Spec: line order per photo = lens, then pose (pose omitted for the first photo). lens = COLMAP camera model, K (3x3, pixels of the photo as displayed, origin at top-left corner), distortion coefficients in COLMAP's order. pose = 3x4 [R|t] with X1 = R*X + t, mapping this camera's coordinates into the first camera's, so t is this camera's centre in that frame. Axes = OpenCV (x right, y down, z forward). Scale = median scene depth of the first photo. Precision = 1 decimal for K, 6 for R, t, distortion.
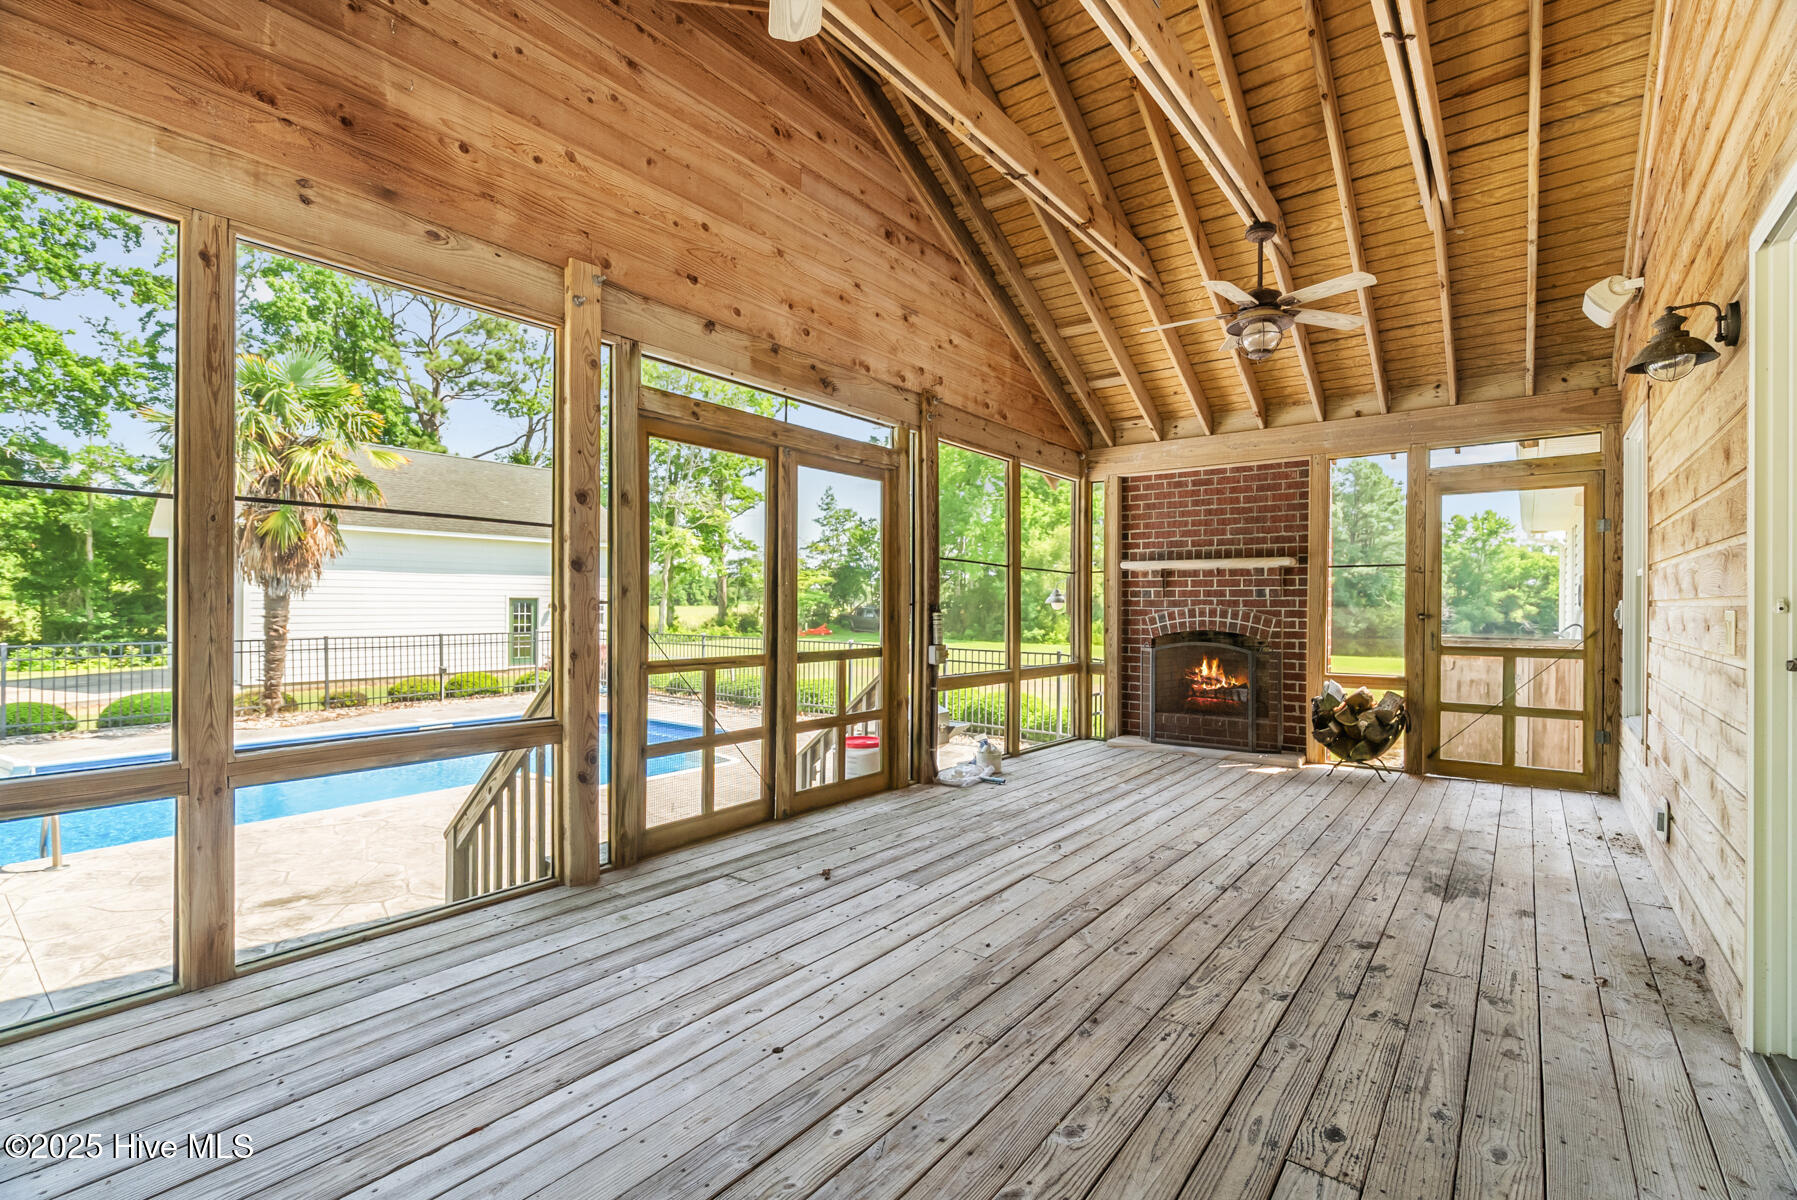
lens RADIAL K [[804.4, 0, 900.5], [0, 804.4, 604.2], [0, 0, 1]] dist [-0.004783, 0.000679]
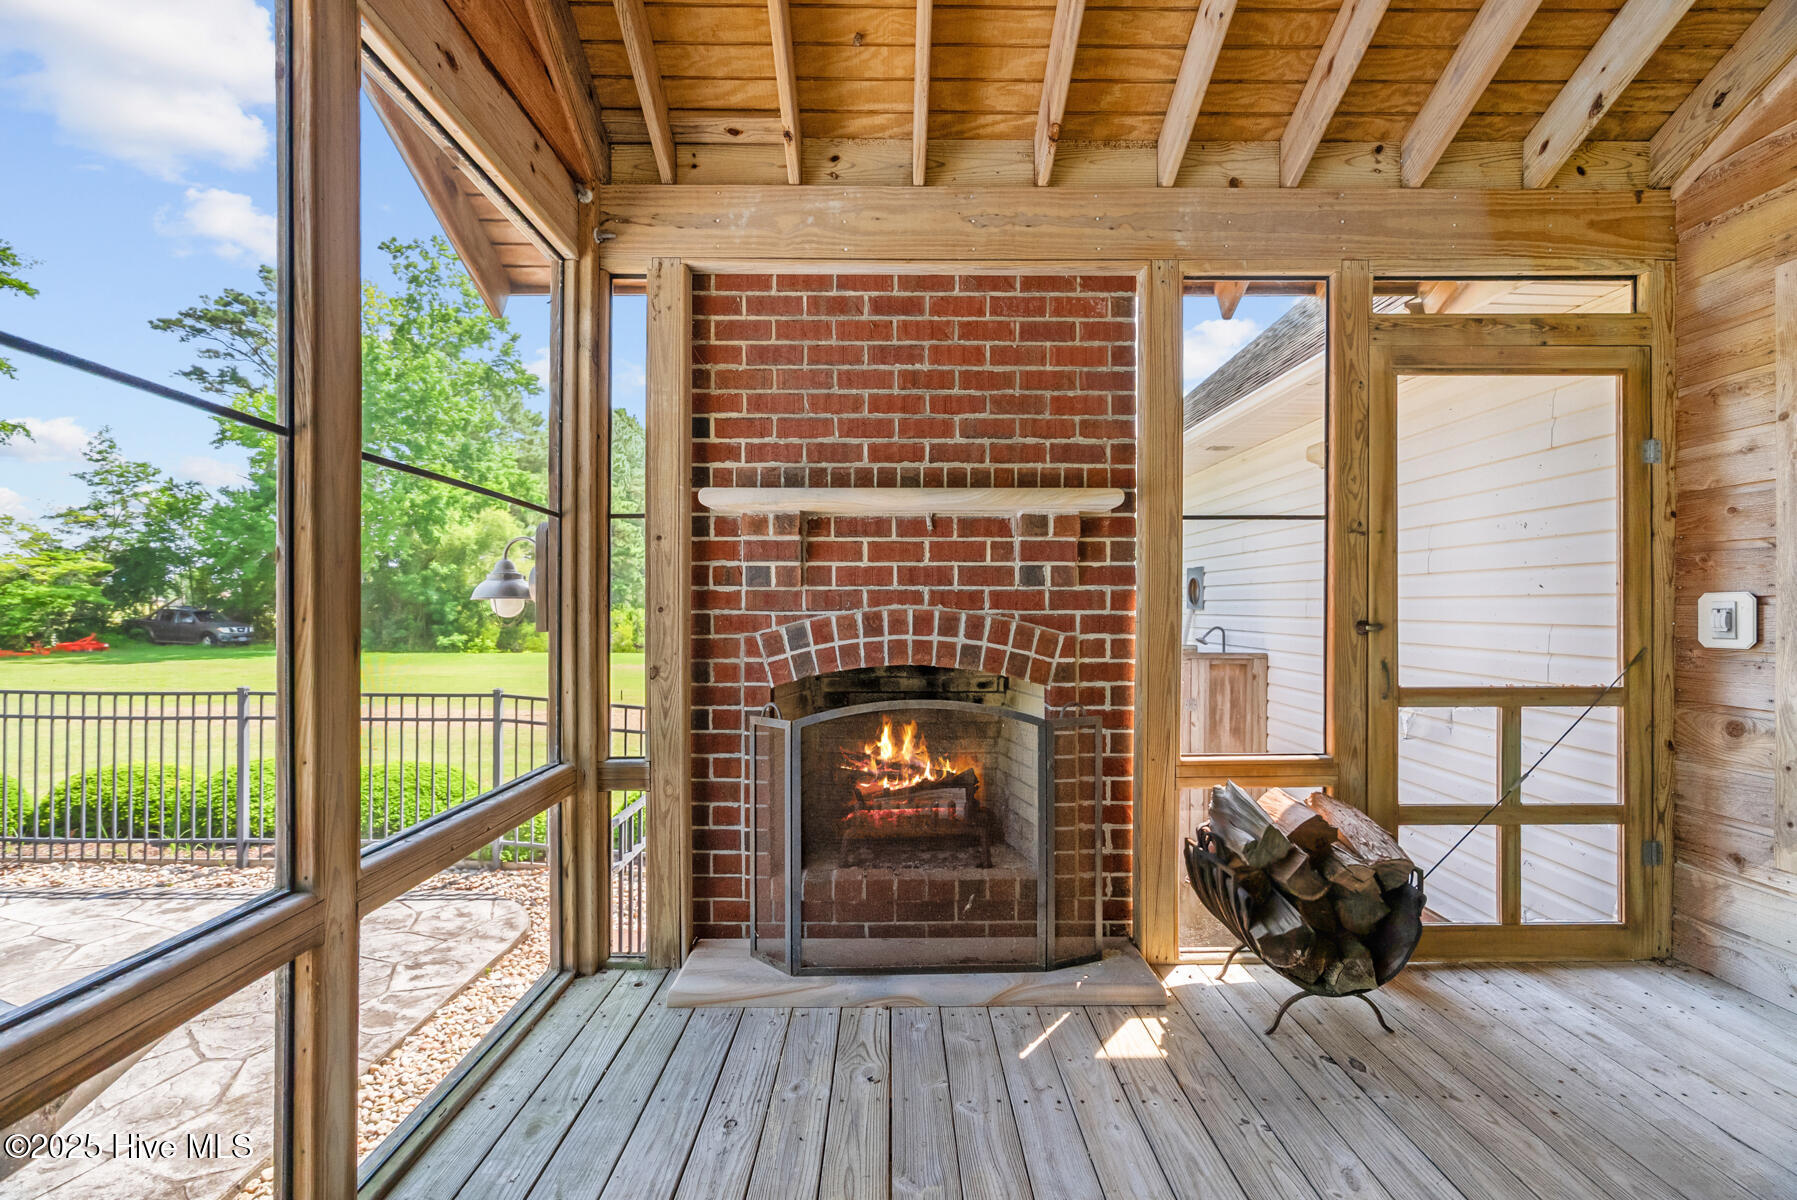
lens RADIAL K [[804.4, 0, 895.7], [0, 804.4, 601.9], [0, 0, 1]] dist [-0.004783, 0.000679]
pose [[0.785488, -0.000915, 0.618877, 0.117893], [0.001865, 0.999998, -0.000889, 0.000437], [-0.618875, 0.001852, 0.785488, 0.662271]]
